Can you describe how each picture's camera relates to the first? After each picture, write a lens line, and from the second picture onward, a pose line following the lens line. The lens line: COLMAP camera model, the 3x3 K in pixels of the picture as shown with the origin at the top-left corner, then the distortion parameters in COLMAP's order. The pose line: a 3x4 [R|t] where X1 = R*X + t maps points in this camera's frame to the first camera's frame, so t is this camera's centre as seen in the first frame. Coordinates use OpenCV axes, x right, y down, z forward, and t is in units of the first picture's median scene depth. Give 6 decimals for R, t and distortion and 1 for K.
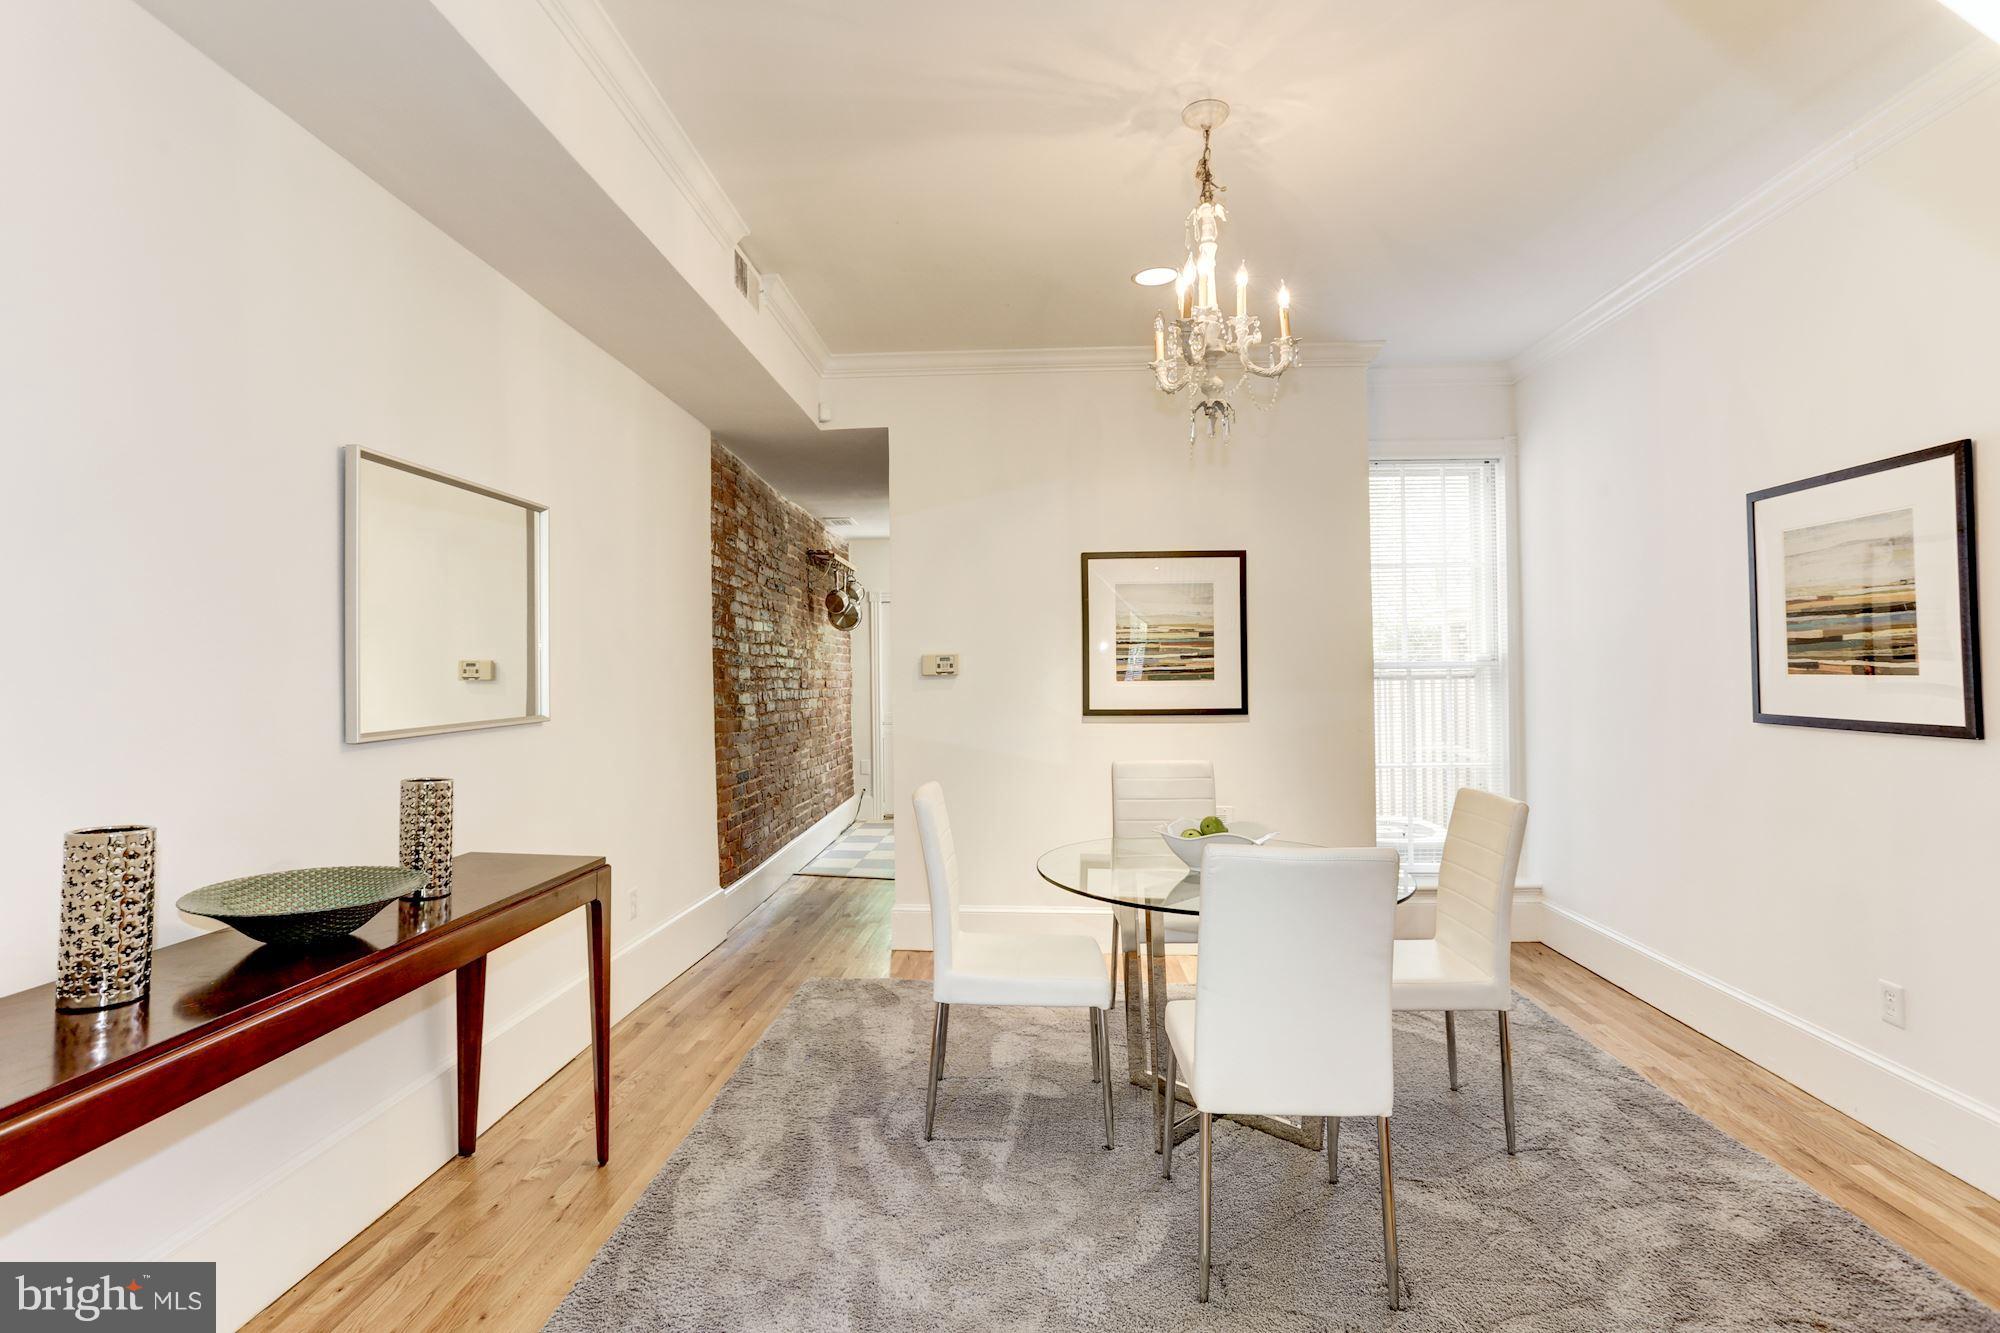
lens RADIAL K [[972.5, 0, 999.8], [0, 972.5, 655.5], [0, 0, 1]] dist [-0.066650, 0.049496]
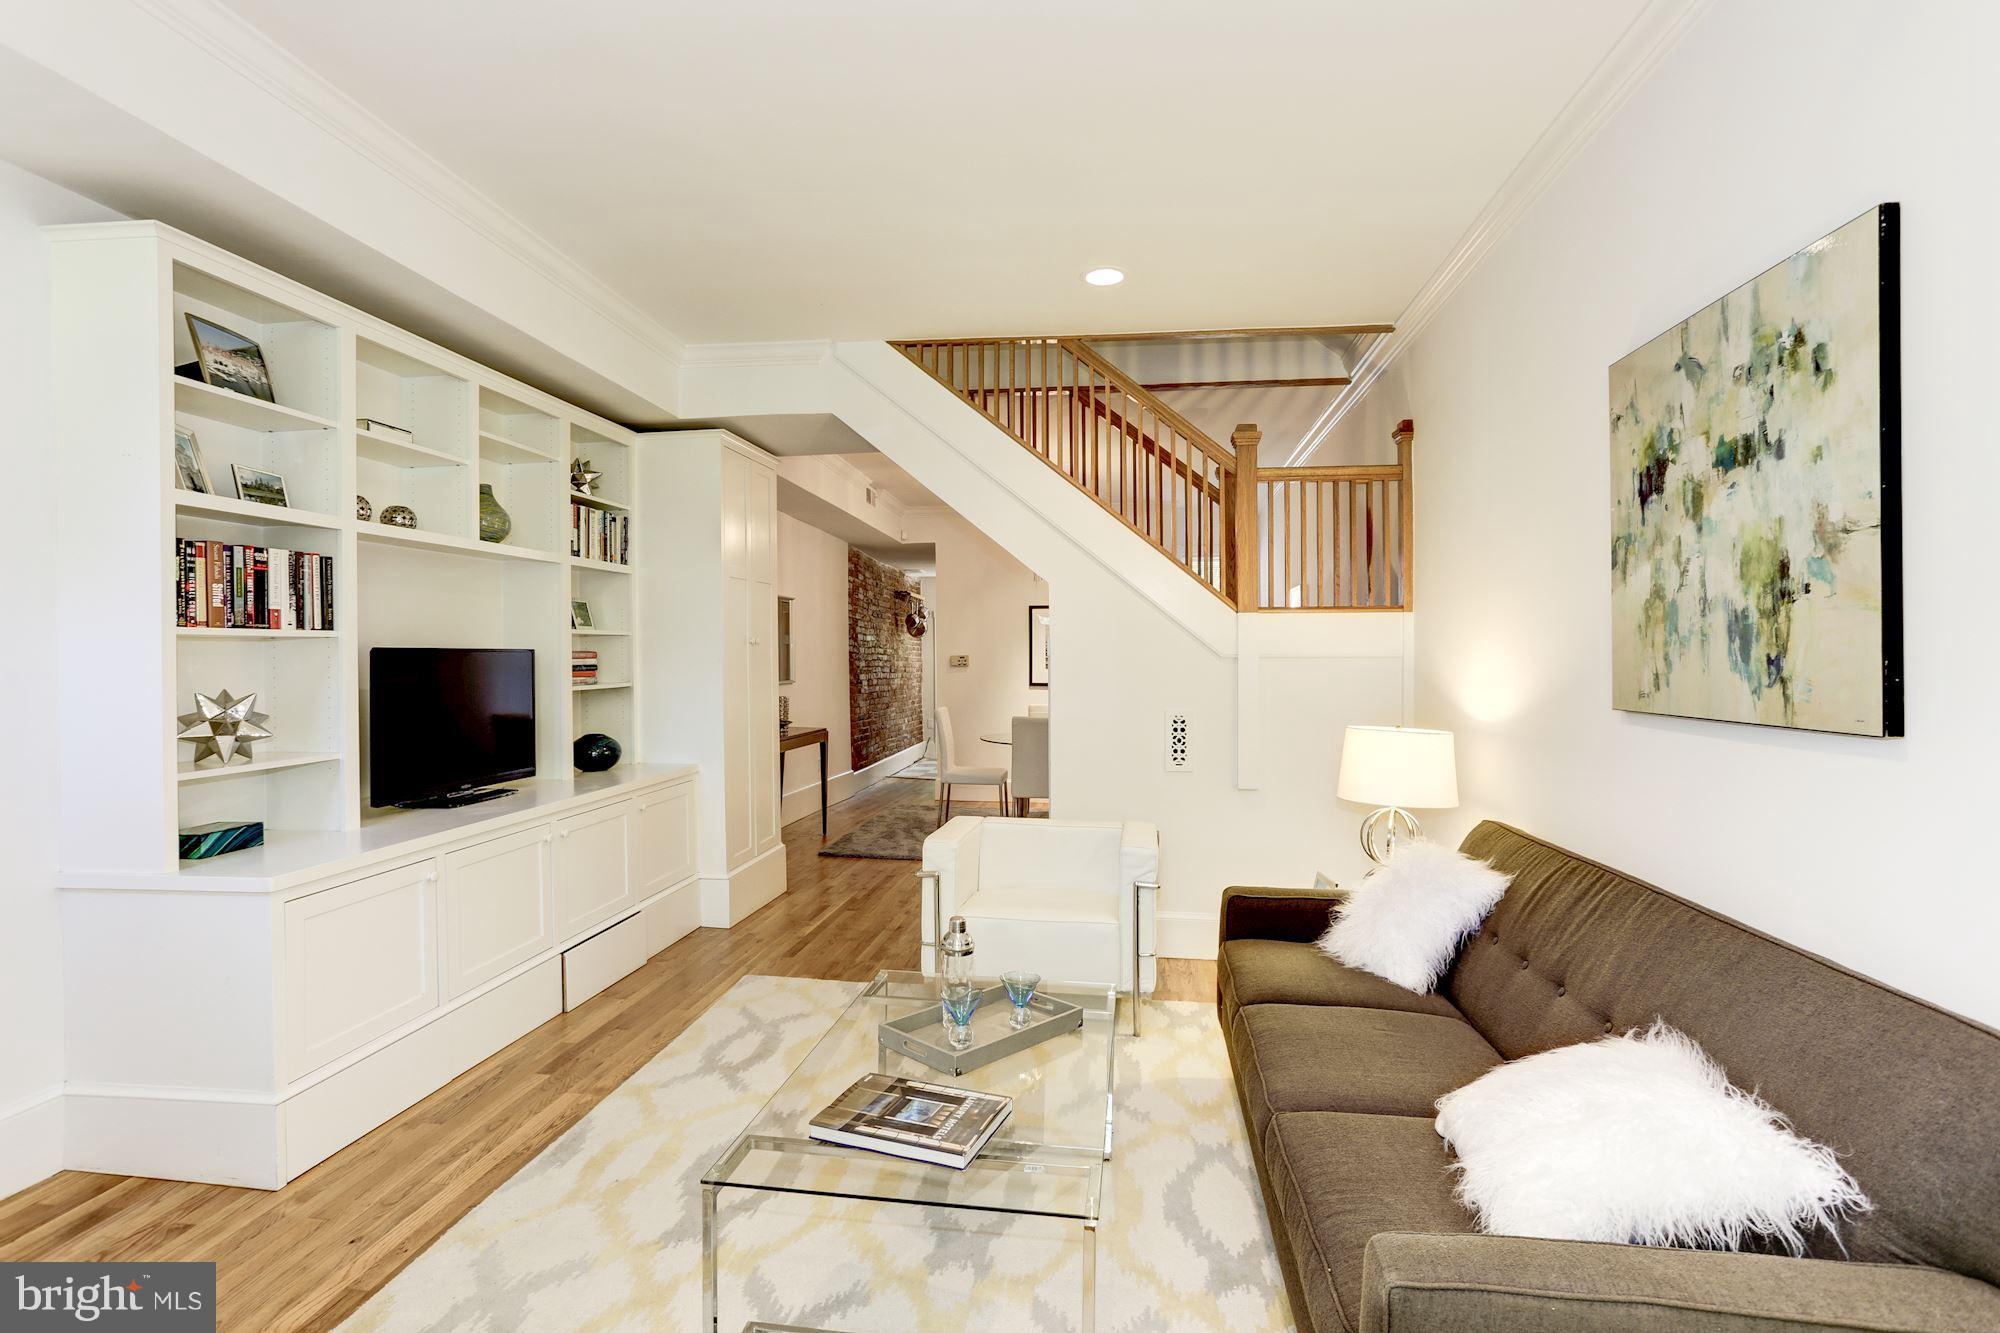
lens RADIAL K [[972.5, 0, 999.8], [0, 972.5, 655.5], [0, 0, 1]] dist [-0.066650, 0.049496]
pose [[0.996438, 0.007331, -0.084004, 0.160713], [-0.006329, 0.999906, 0.012195, -0.021937], [0.084086, -0.011620, 0.996391, -0.852592]]
